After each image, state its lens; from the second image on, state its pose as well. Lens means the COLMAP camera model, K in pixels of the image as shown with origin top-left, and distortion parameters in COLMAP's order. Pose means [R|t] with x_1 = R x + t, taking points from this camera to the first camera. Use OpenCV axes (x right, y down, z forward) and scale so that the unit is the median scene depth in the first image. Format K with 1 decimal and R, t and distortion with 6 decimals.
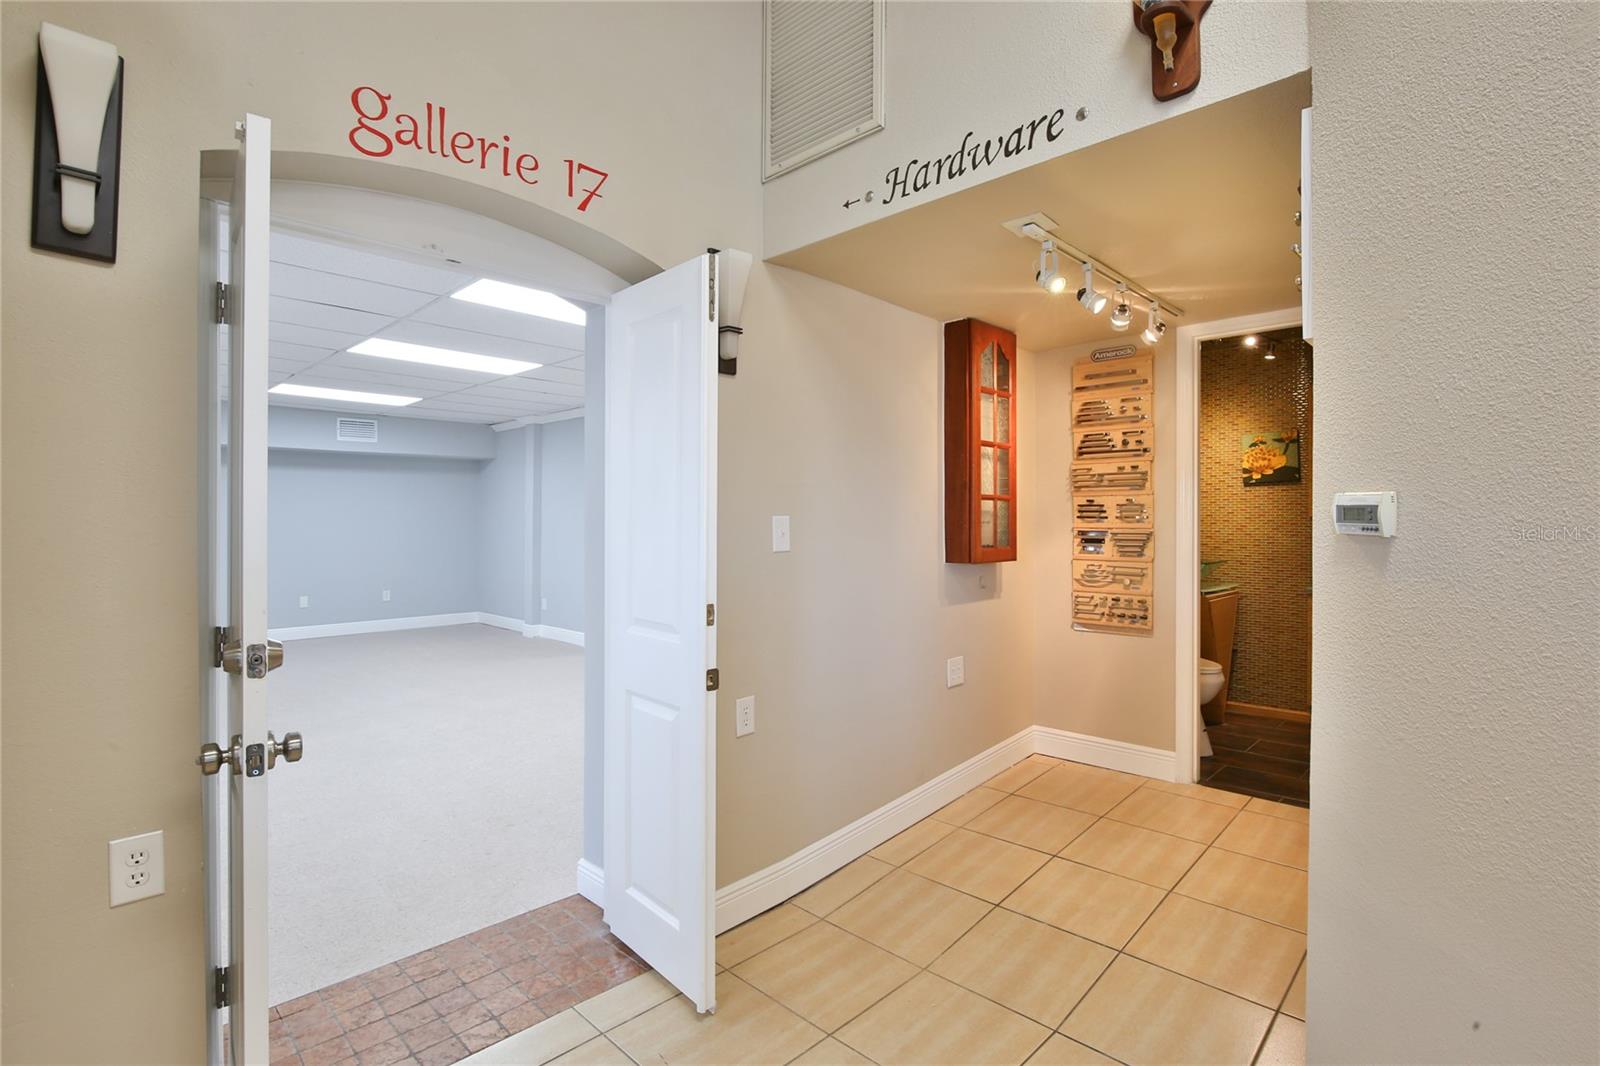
lens RADIAL K [[781.7, 0, 802.2], [0, 781.7, 526.0], [0, 0, 1]] dist [0.001114, 0.000942]
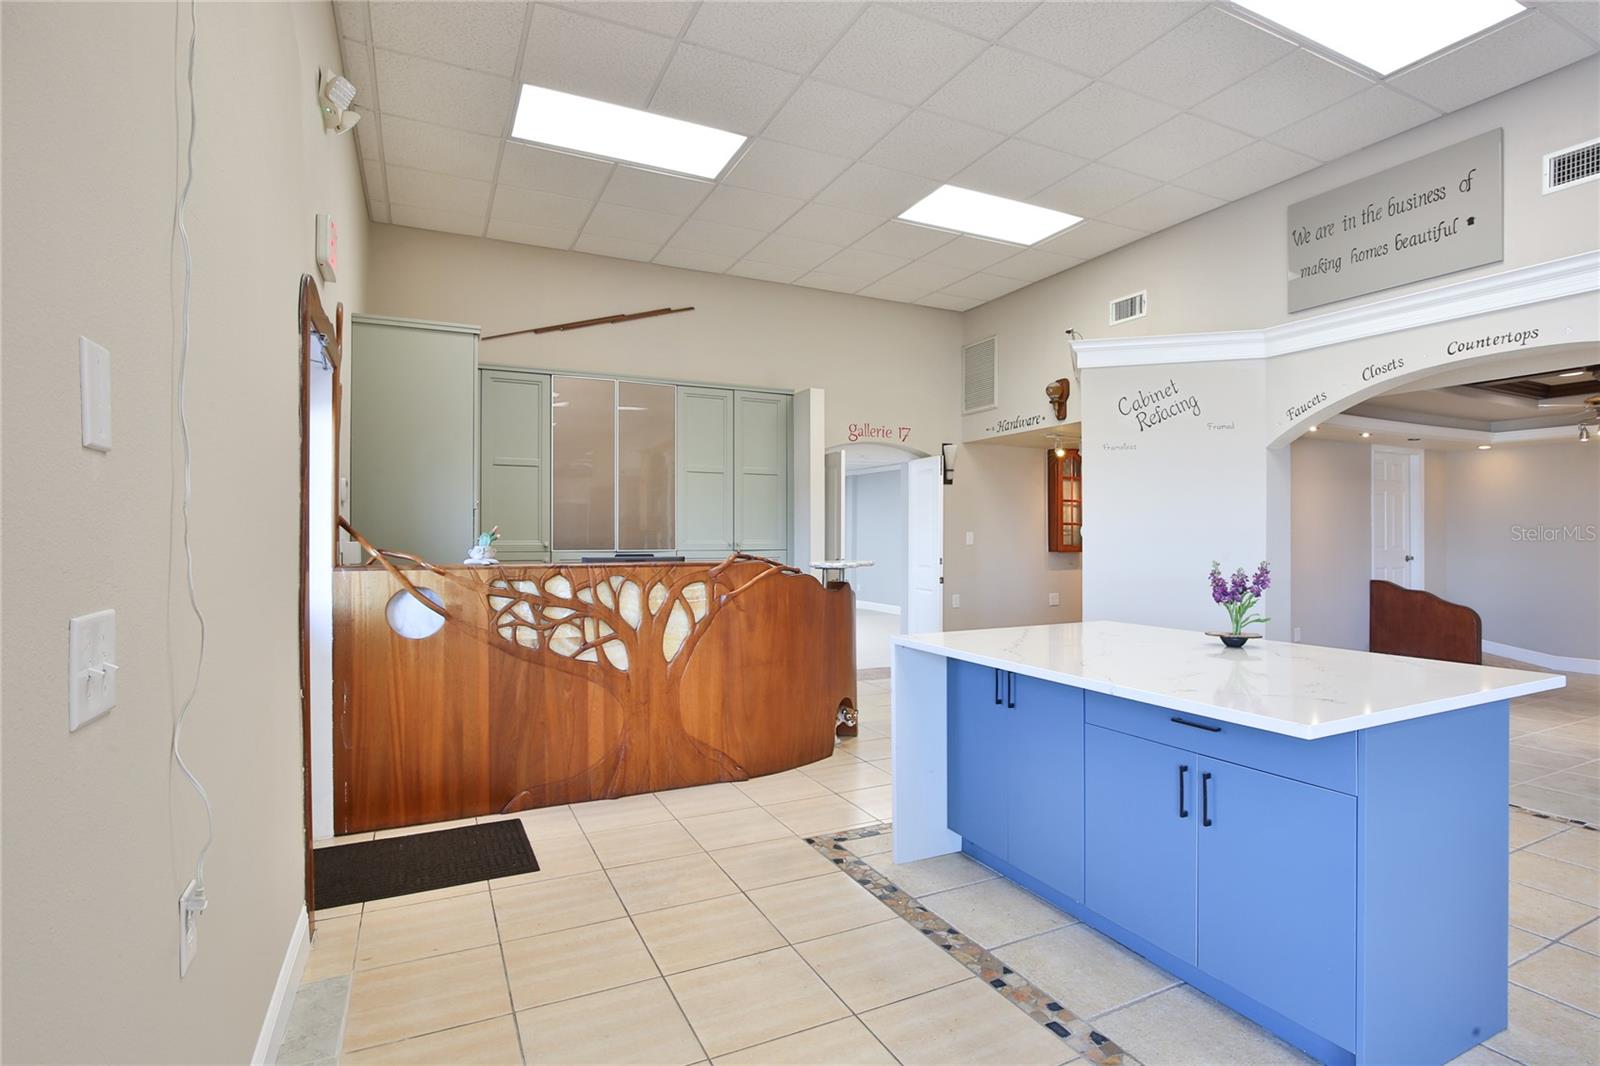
lens RADIAL K [[797.0, 0, 837.3], [0, 797.0, 525.7], [0, 0, 1]] dist [-0.044127, 0.010059]
pose [[0.954750, -0.006539, -0.297338, 0.507623], [0.000528, 0.999794, -0.020290, 0.028670], [0.297409, 0.019215, 0.954557, -2.572720]]
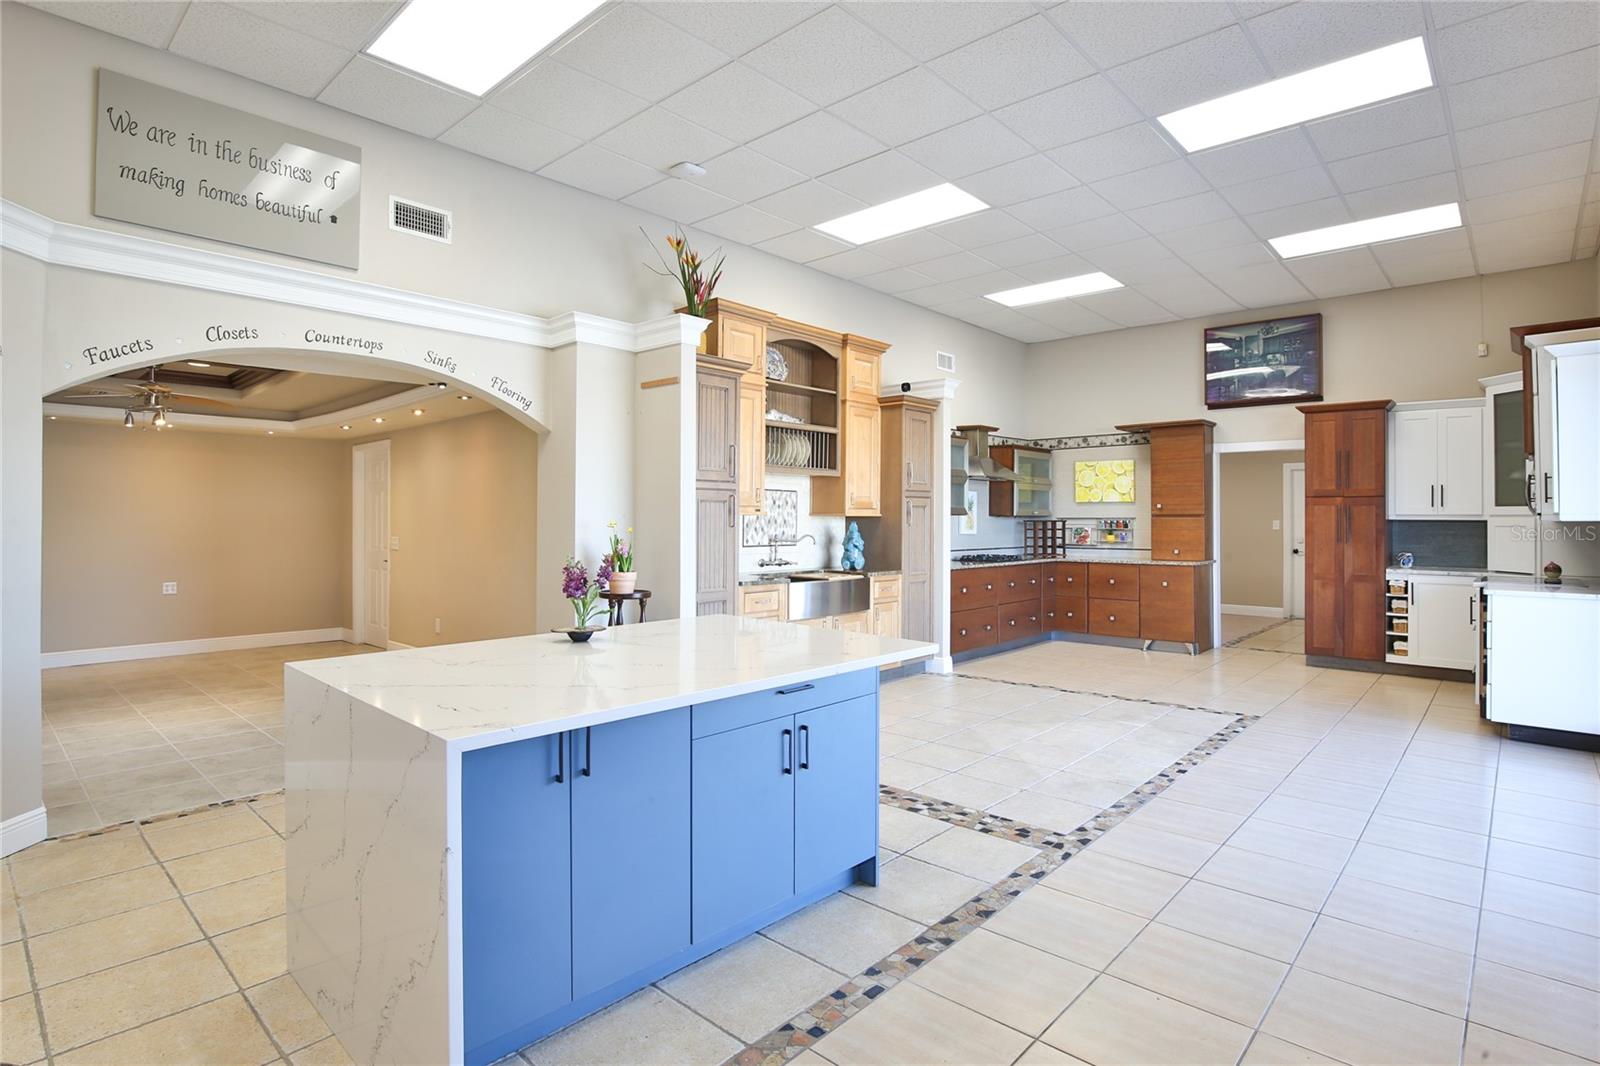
lens RADIAL K [[797.0, 0, 789.0], [0, 797.0, 514.2], [0, 0, 1]] dist [-0.044127, 0.010059]
pose [[-0.032598, 0.003233, 0.999463, -0.621224], [0.003717, 0.999988, -0.003114, -0.001476], [-0.999462, 0.003613, -0.032609, -1.350169]]
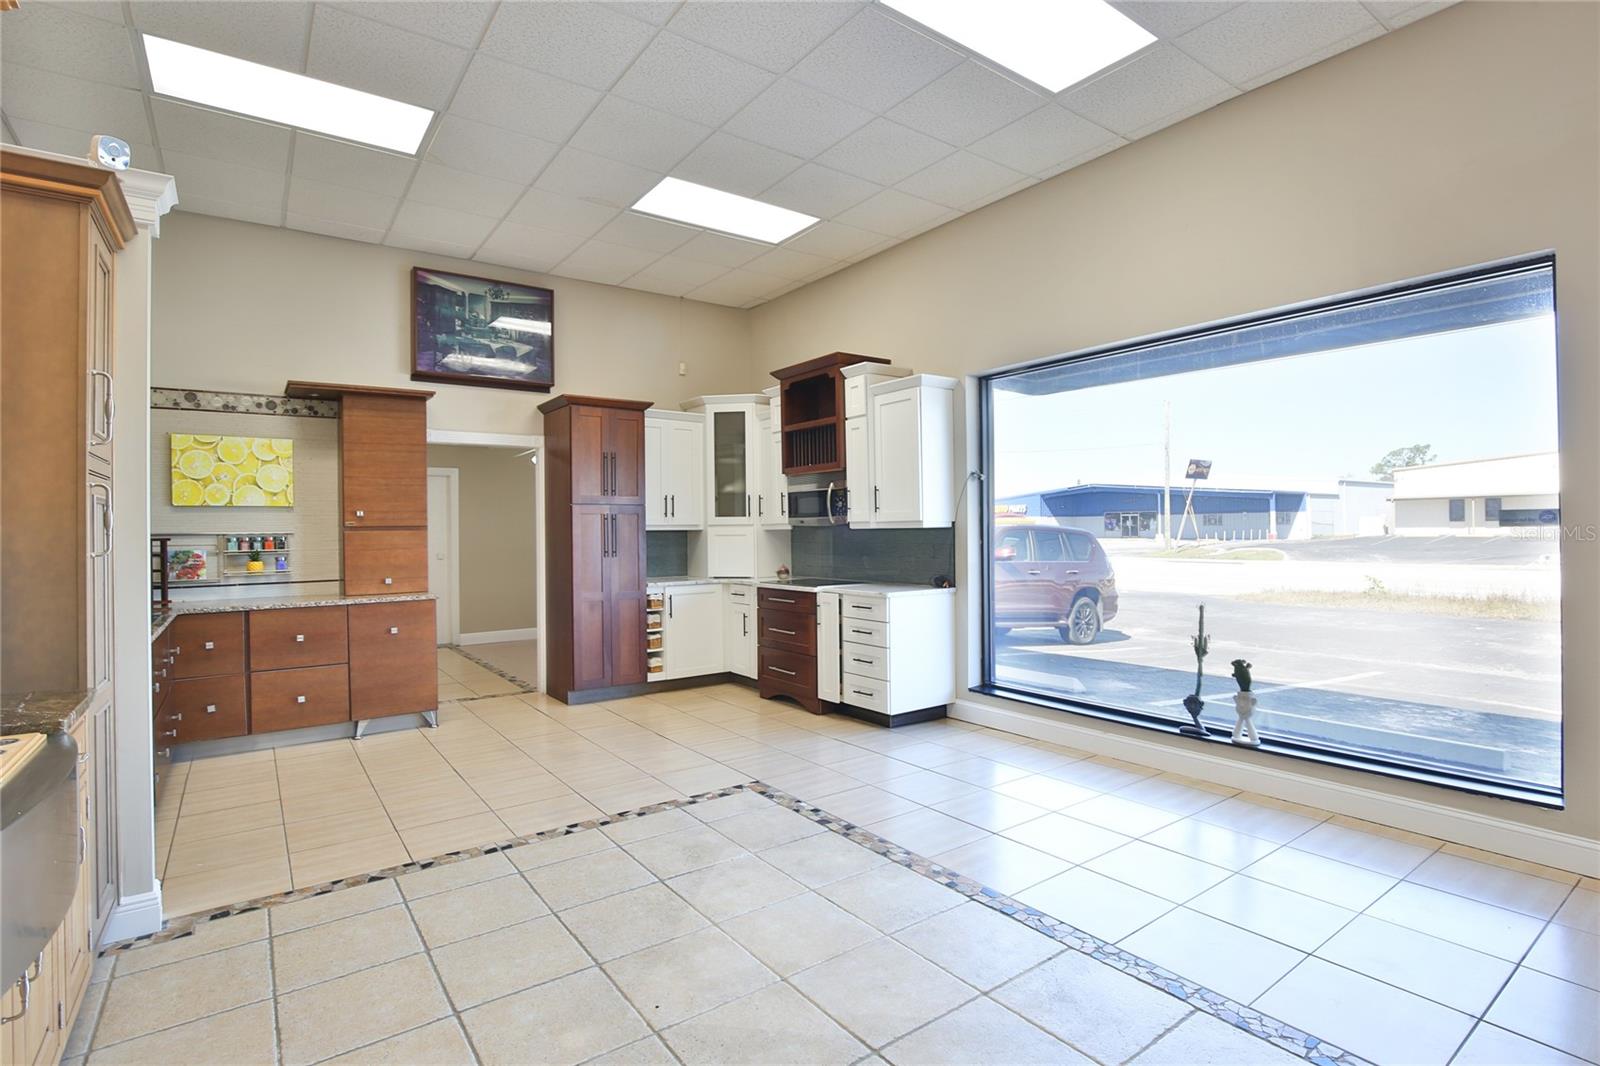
lens RADIAL K [[797.0, 0, 809.3], [0, 797.0, 525.4], [0, 0, 1]] dist [-0.044127, 0.010059]
pose [[-0.988804, 0.010739, 0.148836, 1.499274], [0.011089, 0.999937, 0.001524, 0.003839], [-0.148810, 0.003158, -0.988861, -0.985673]]
